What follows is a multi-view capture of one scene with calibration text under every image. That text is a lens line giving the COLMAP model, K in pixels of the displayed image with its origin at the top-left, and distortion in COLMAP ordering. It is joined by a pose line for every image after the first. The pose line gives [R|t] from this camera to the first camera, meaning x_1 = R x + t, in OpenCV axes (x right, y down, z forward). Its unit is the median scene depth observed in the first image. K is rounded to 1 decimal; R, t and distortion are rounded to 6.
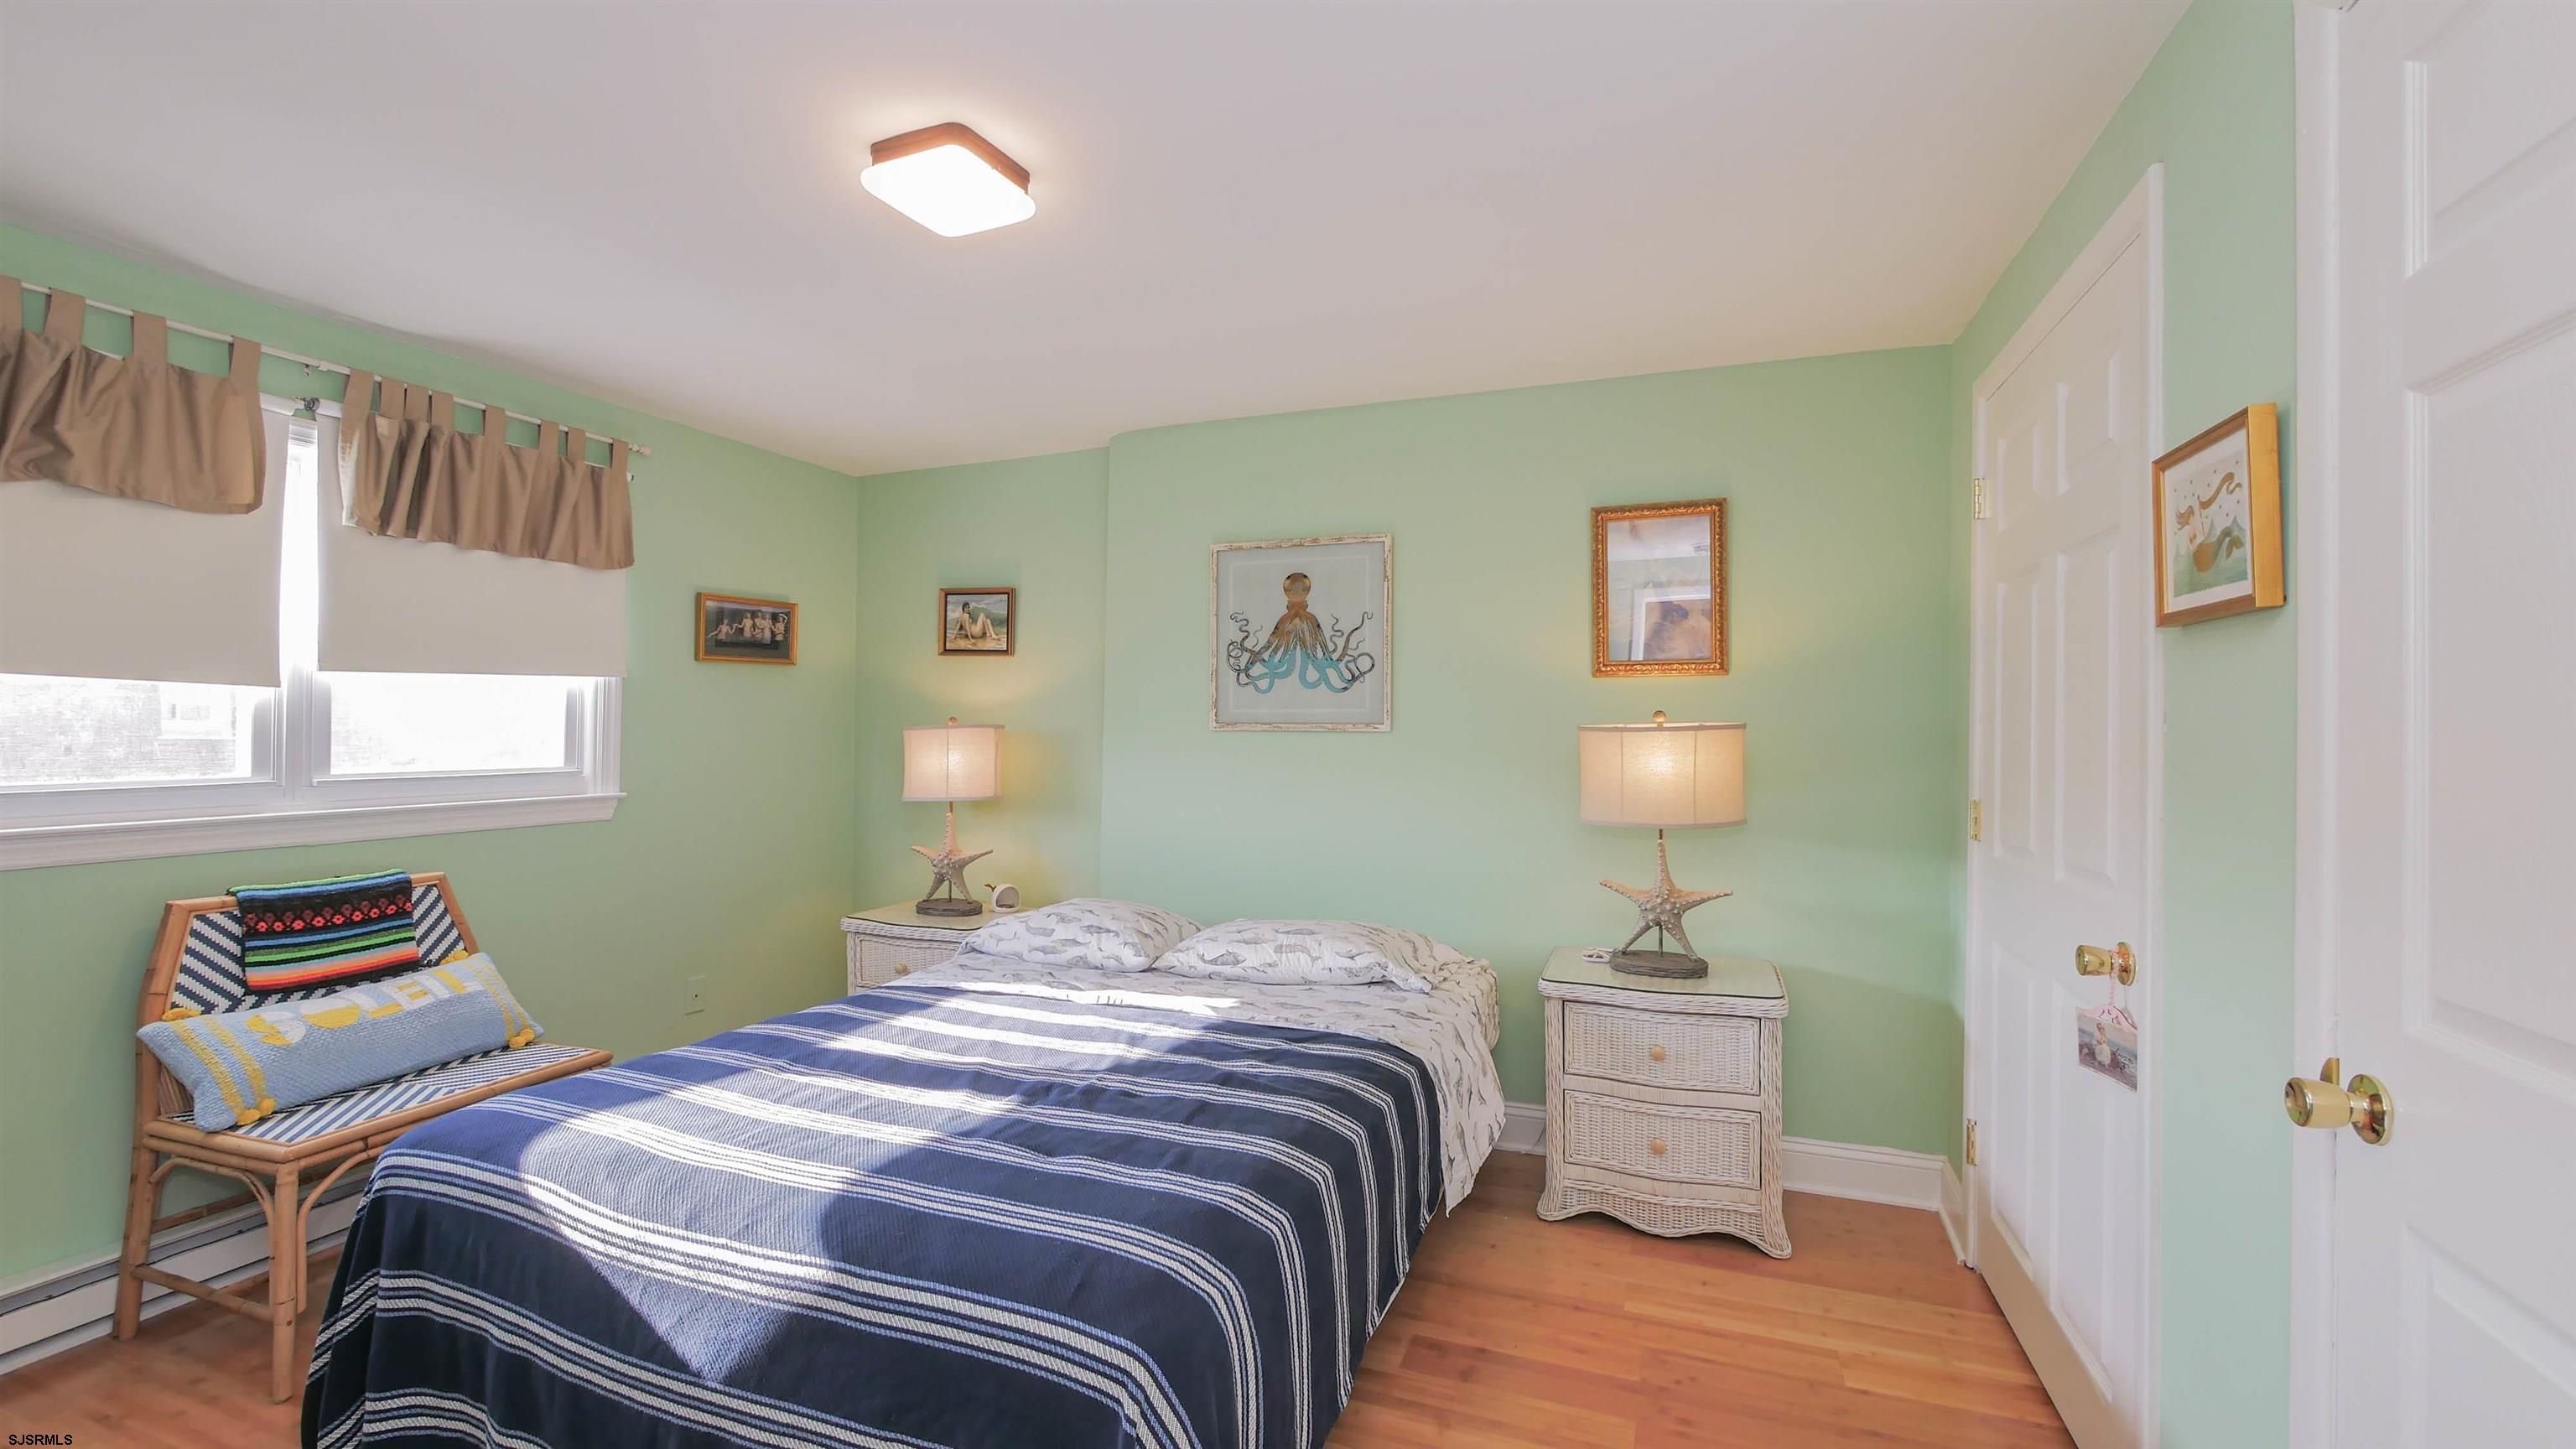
lens RADIAL K [[1061.1, 0, 1272.7], [0, 1061.1, 718.4], [0, 0, 1]] dist [-0.007378, 0.000626]
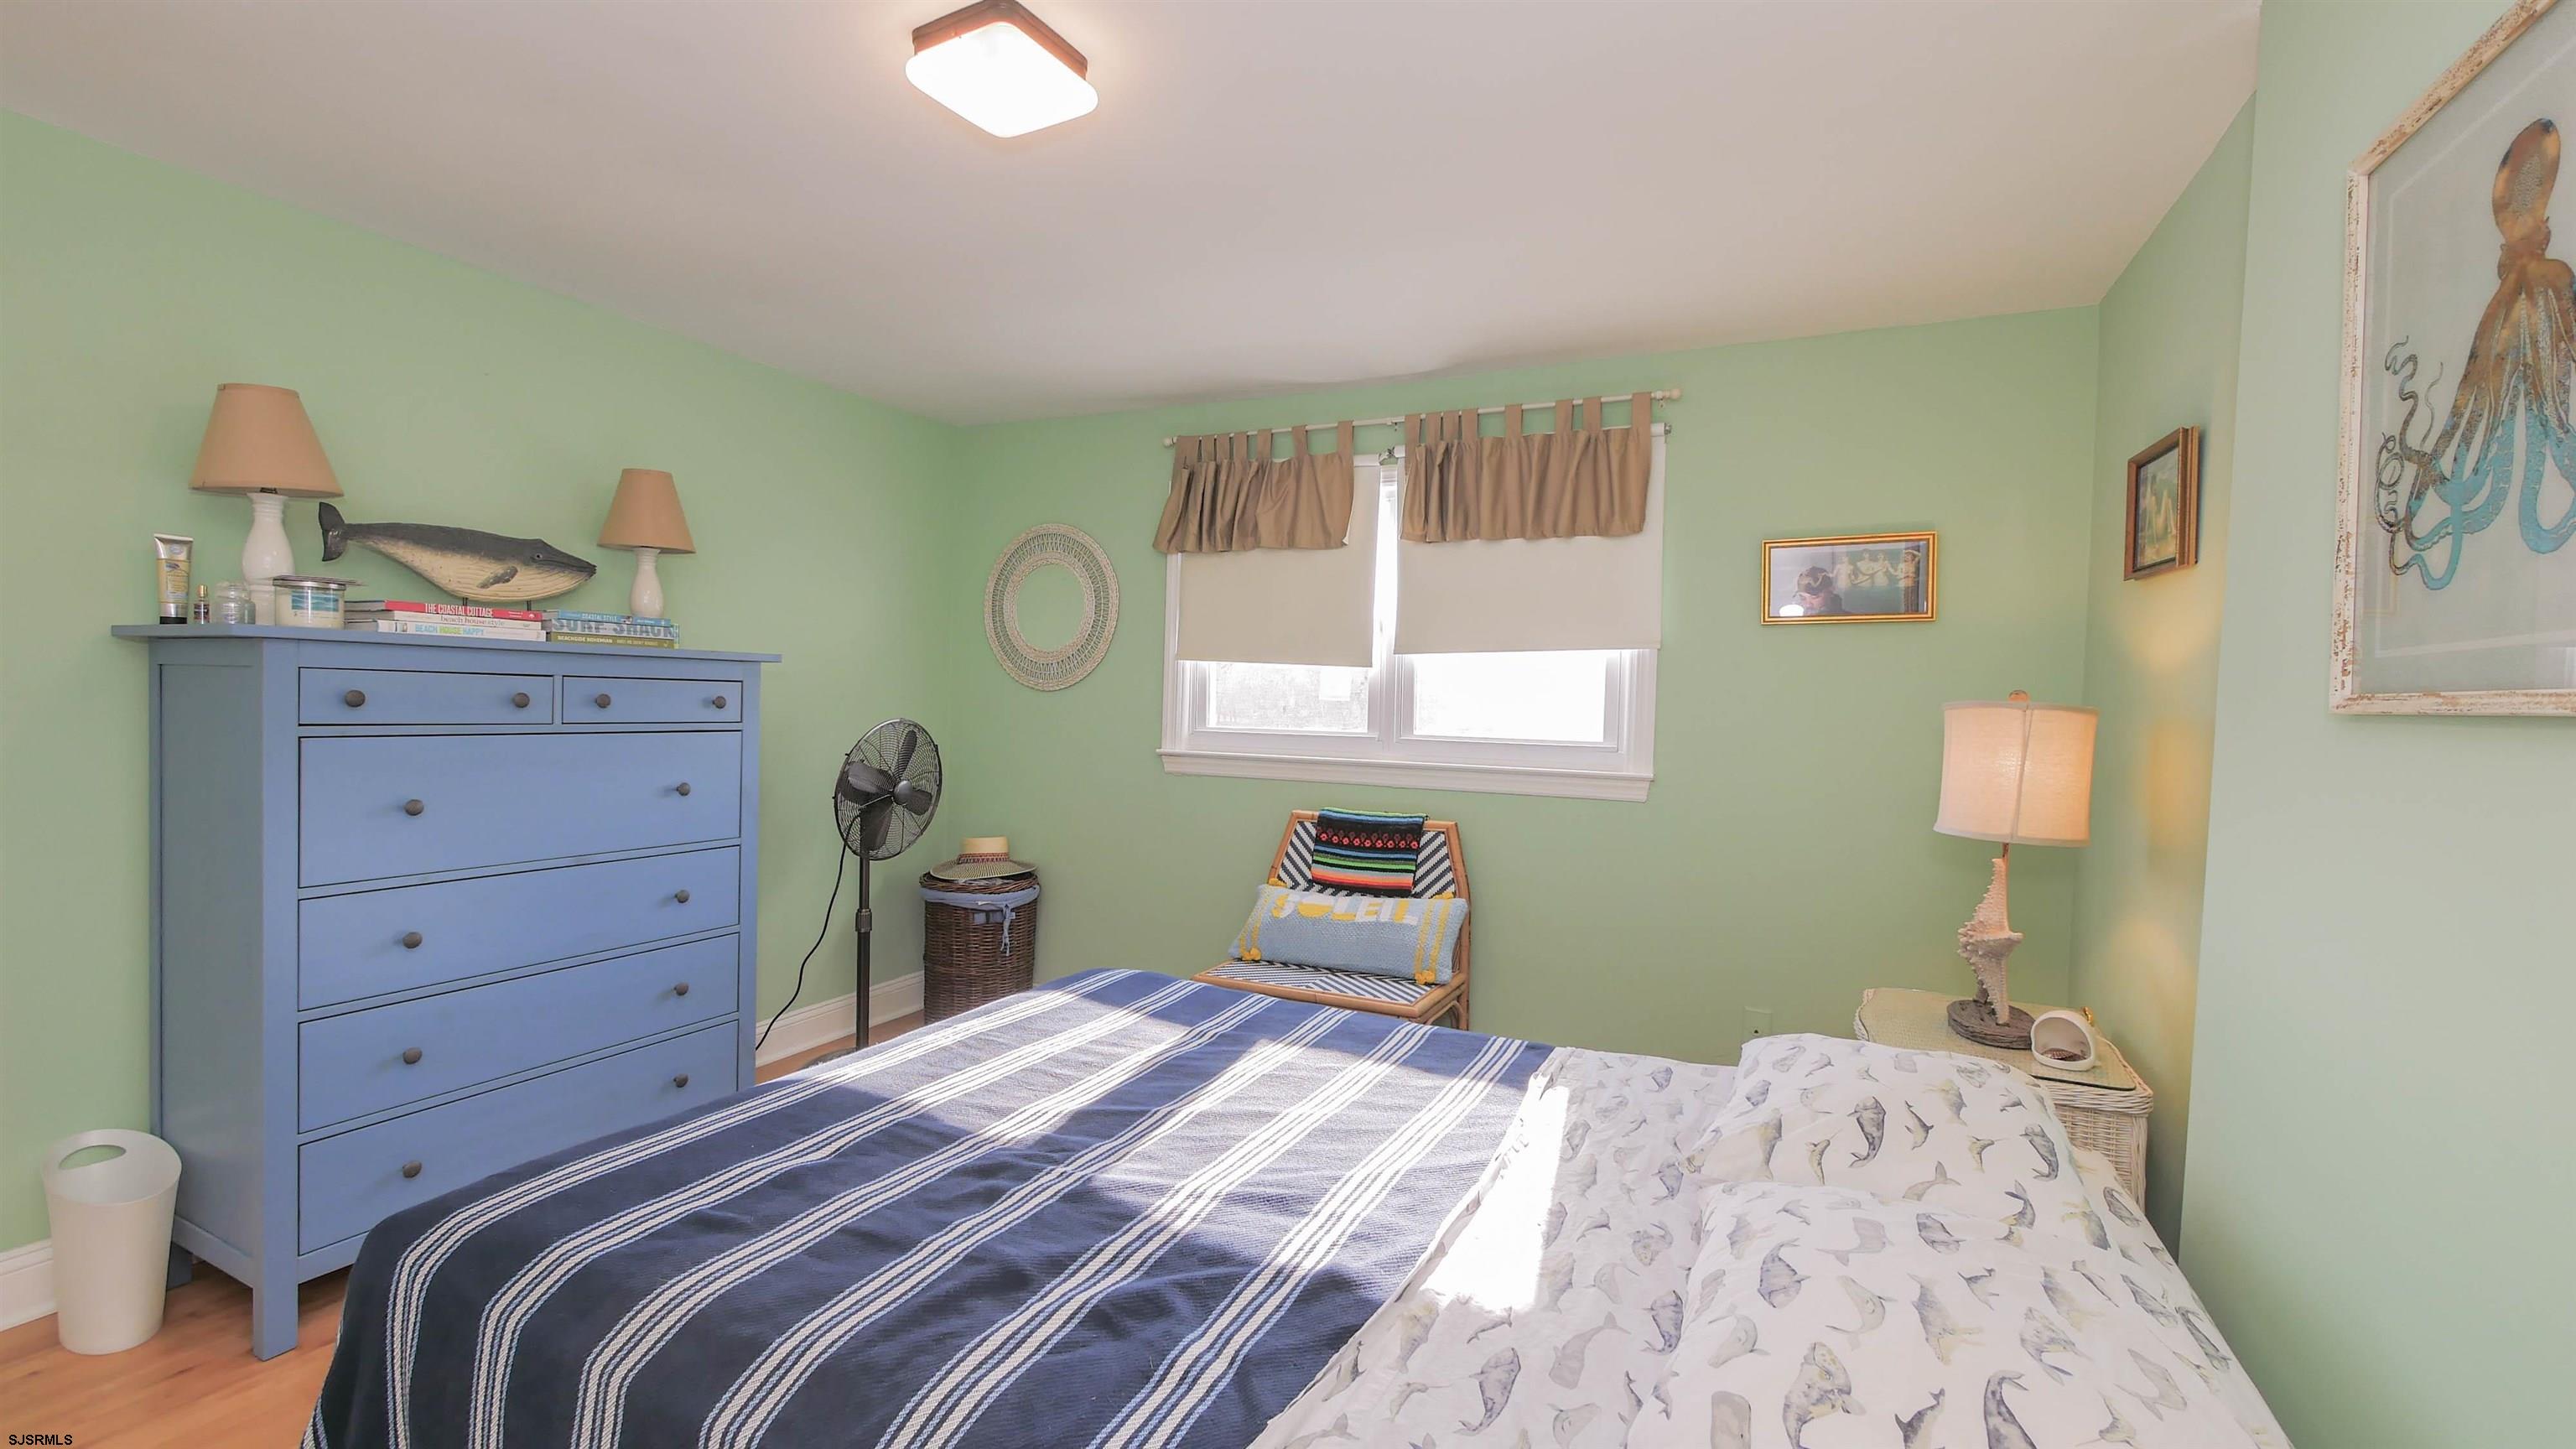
lens RADIAL K [[1061.1, 0, 1295.6], [0, 1061.1, 728.3], [0, 0, 1]] dist [-0.007378, 0.000626]
pose [[-0.062320, 0.021890, -0.997816, 0.318258], [-0.014809, 0.999629, 0.022855, 0.013787], [0.997946, 0.016201, -0.061973, 0.725514]]
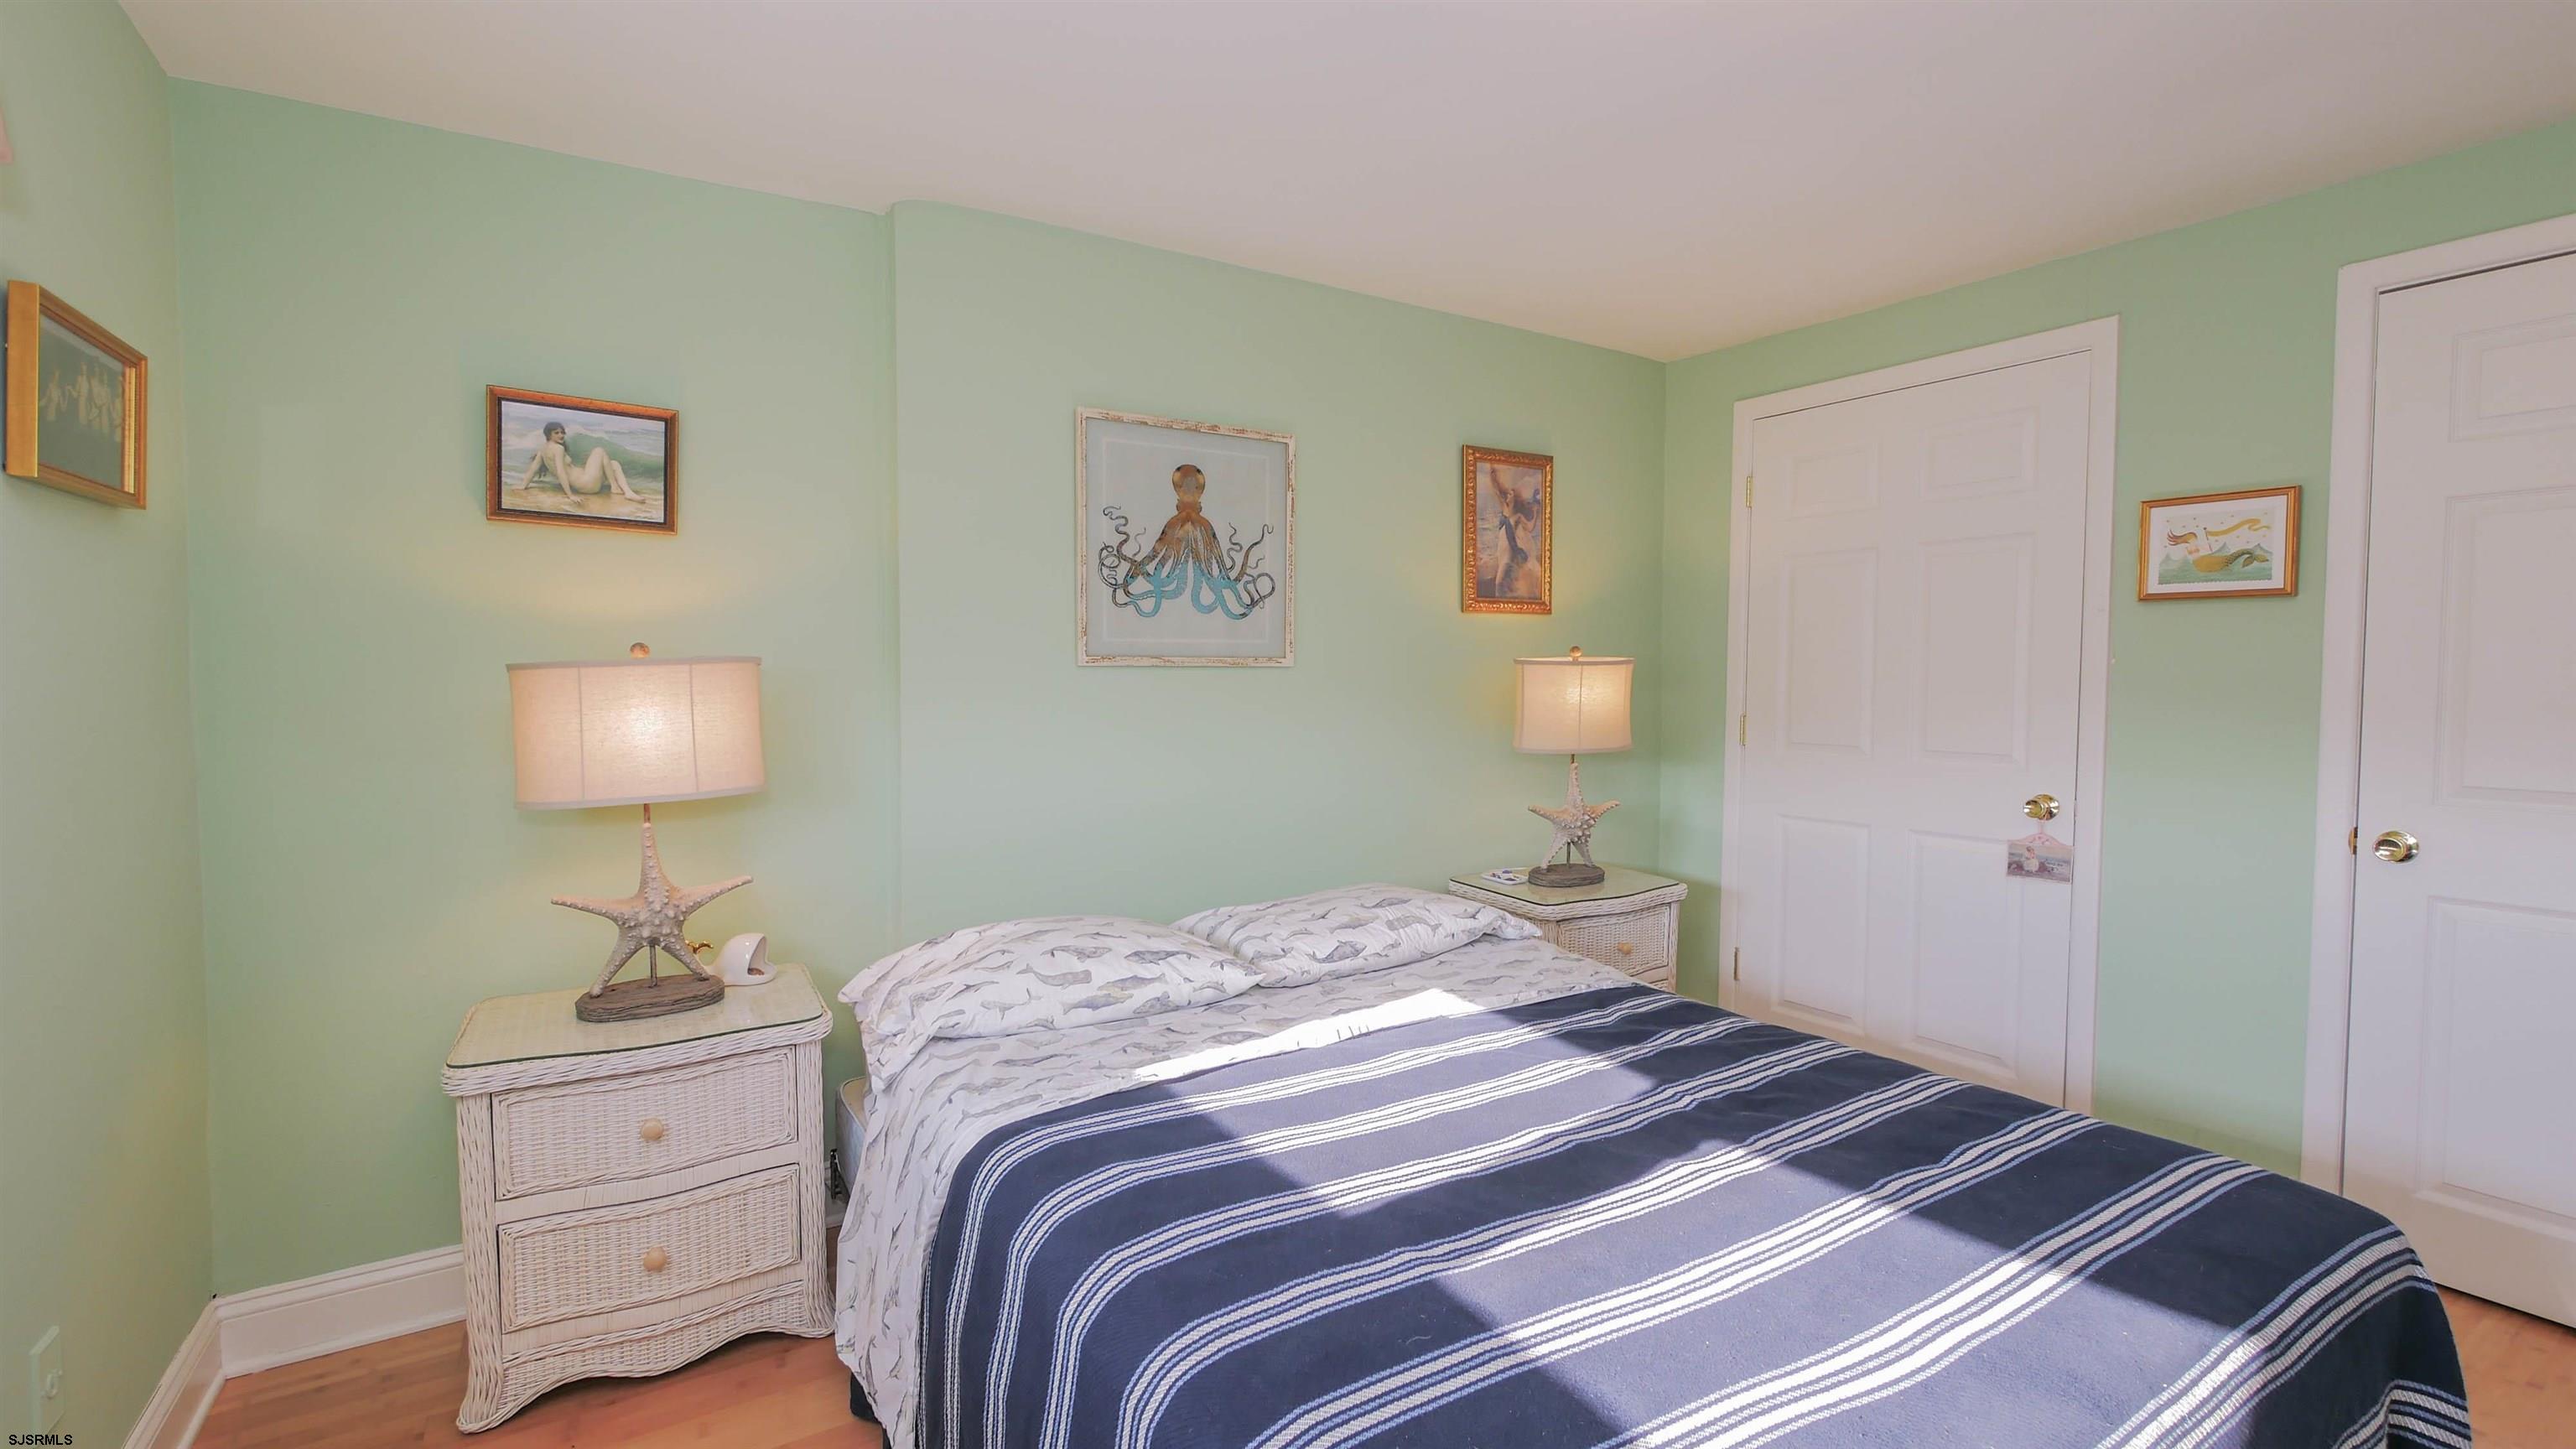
lens RADIAL K [[1124.6, 0, 1287.3], [0, 1124.6, 709.1], [0, 0, 1]] dist [-0.005122, 0.000112]
pose [[0.598112, -0.032261, 0.800763, -0.621968], [-0.005784, 0.998990, 0.044567, 0.006140], [-0.801392, -0.031288, 0.597321, 0.449298]]
